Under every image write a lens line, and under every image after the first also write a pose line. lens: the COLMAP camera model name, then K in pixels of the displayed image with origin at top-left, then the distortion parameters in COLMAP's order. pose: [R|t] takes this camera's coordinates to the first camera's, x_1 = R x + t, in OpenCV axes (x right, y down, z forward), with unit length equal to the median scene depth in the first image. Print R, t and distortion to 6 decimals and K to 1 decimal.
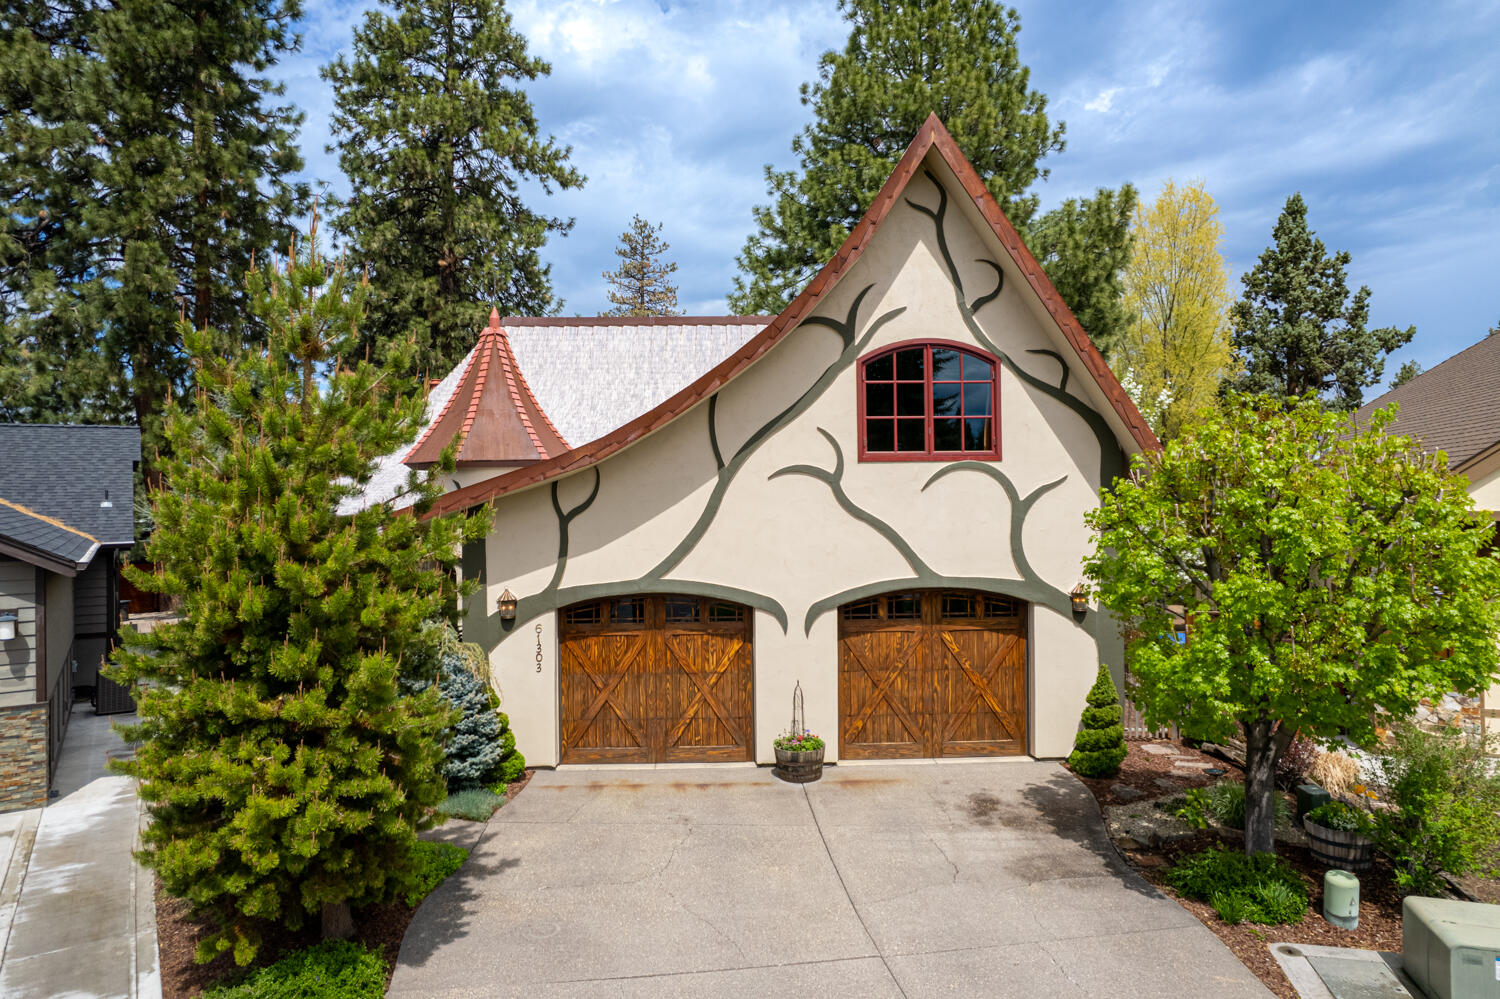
lens RADIAL K [[997.8, 0, 756.6], [0, 997.8, 477.5], [0, 0, 1]] dist [-0.048422, -0.000316]
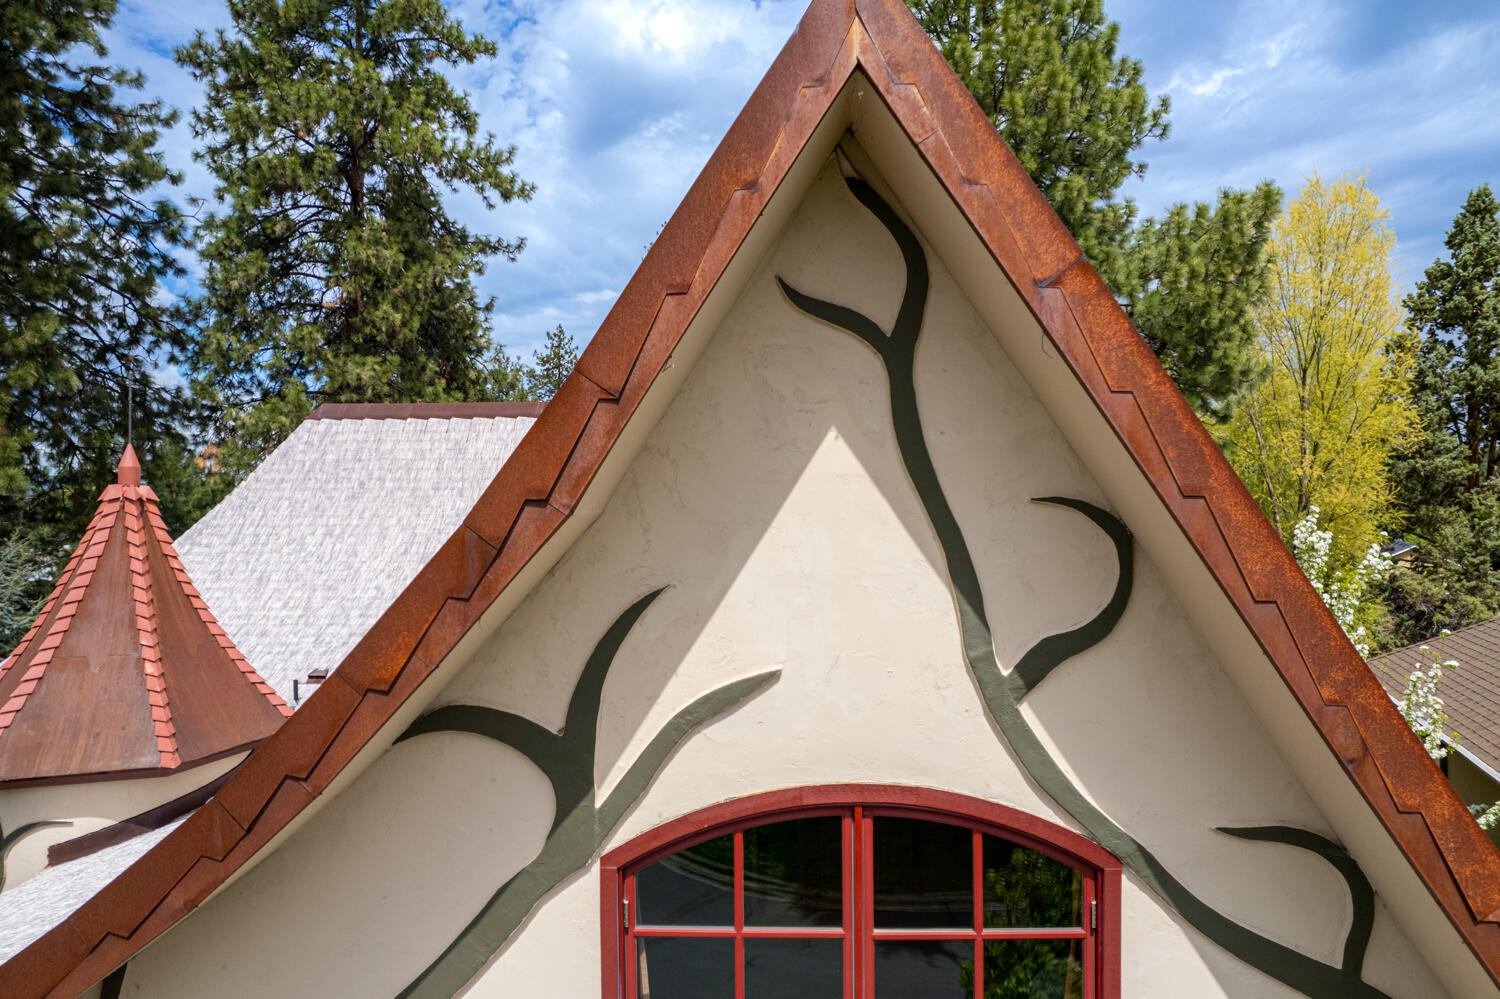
lens RADIAL K [[1051.4, 0, 744.7], [0, 1051.4, 495.5], [0, 0, 1]] dist [-0.078091, 0.074816]
pose [[0.997900, -0.001469, -0.064760, 0.054442], [0.001584, 0.999997, 0.001730, -0.075290], [0.064757, -0.001829, 0.997899, 0.240486]]
